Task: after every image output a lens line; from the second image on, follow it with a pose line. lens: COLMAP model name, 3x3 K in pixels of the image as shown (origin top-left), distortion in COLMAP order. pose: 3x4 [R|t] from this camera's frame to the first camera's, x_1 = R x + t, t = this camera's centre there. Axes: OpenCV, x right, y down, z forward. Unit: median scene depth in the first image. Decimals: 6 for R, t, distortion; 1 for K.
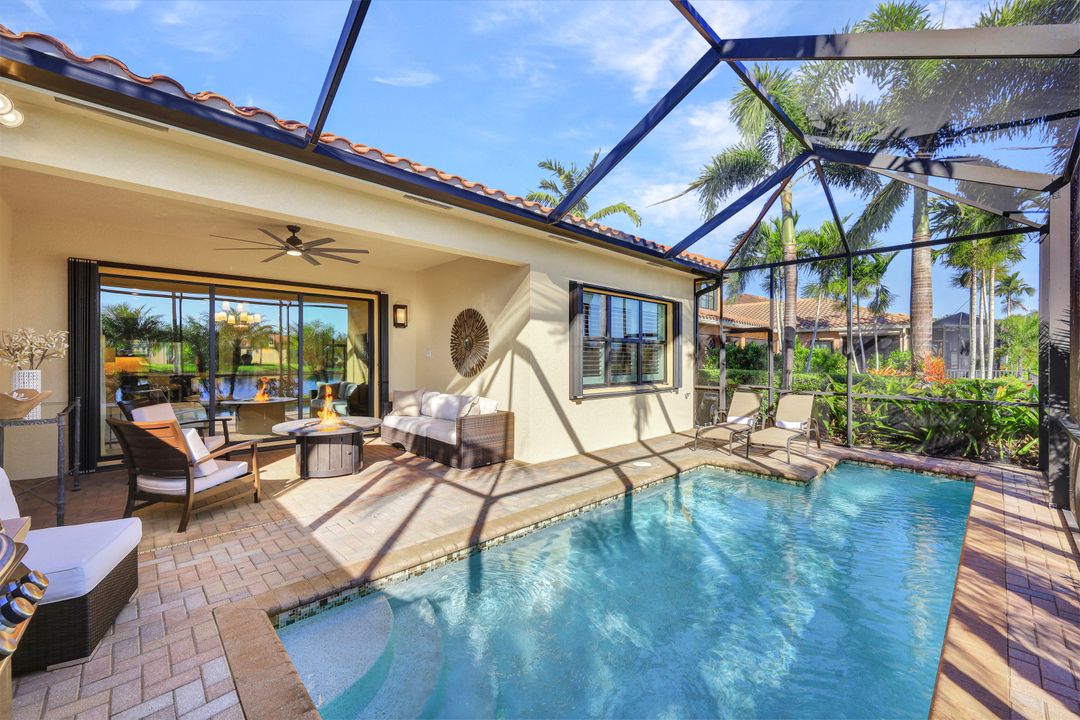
lens RADIAL K [[438.5, 0, 540.0], [0, 438.5, 360.0], [0, 0, 1]] dist [0.003971, 0.000110]
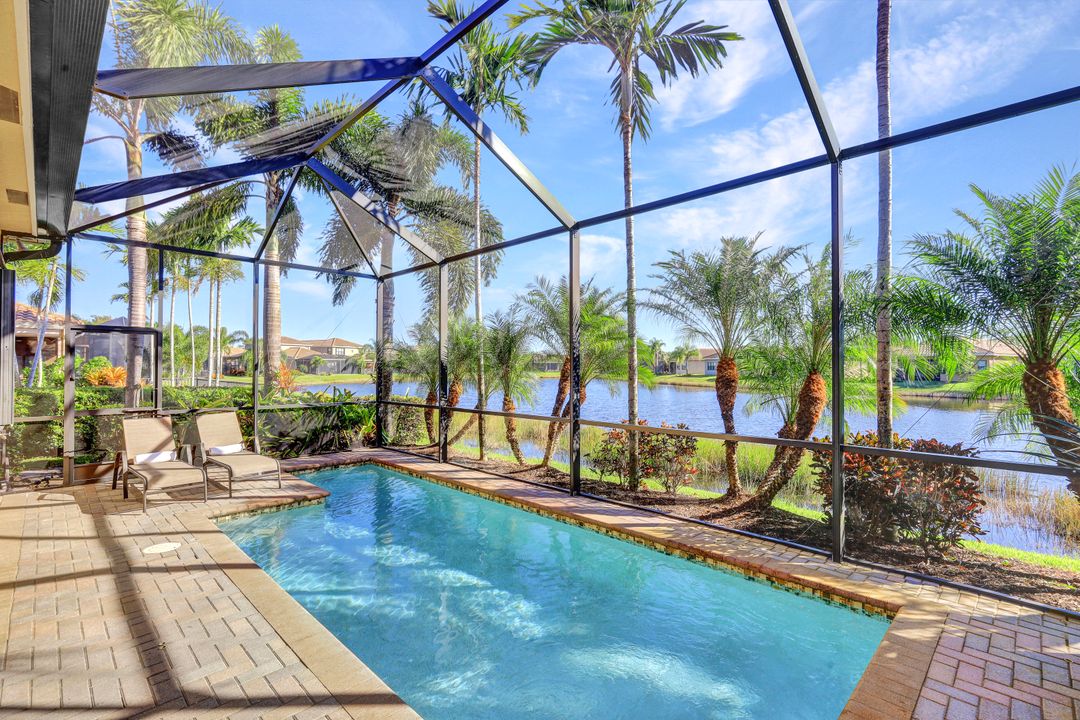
lens RADIAL K [[492.0, 0, 547.6], [0, 492.0, 358.5], [0, 0, 1]] dist [-0.000700, -0.000374]
pose [[-0.028980, 0.018567, 0.999408, -0.458459], [-0.000210, 0.999827, -0.018581, -0.008656], [-0.999580, -0.000748, -0.028971, 0.483922]]
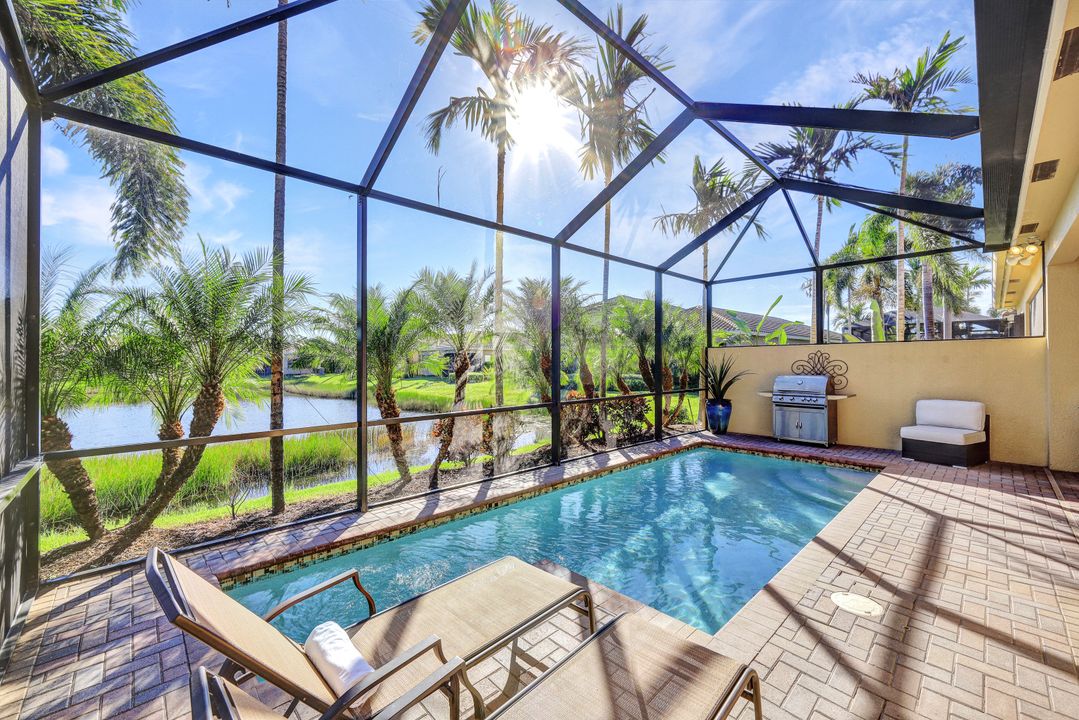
lens RADIAL K [[438.1, 0, 539.5], [0, 438.1, 360.0], [0, 0, 1]] dist [0.003971, 0.000110]
pose [[-0.999984, 0.001514, 0.005403, 0.548728], [0.001519, 0.999998, 0.000895, -0.008944], [-0.005402, 0.000903, -0.999985, 1.444537]]
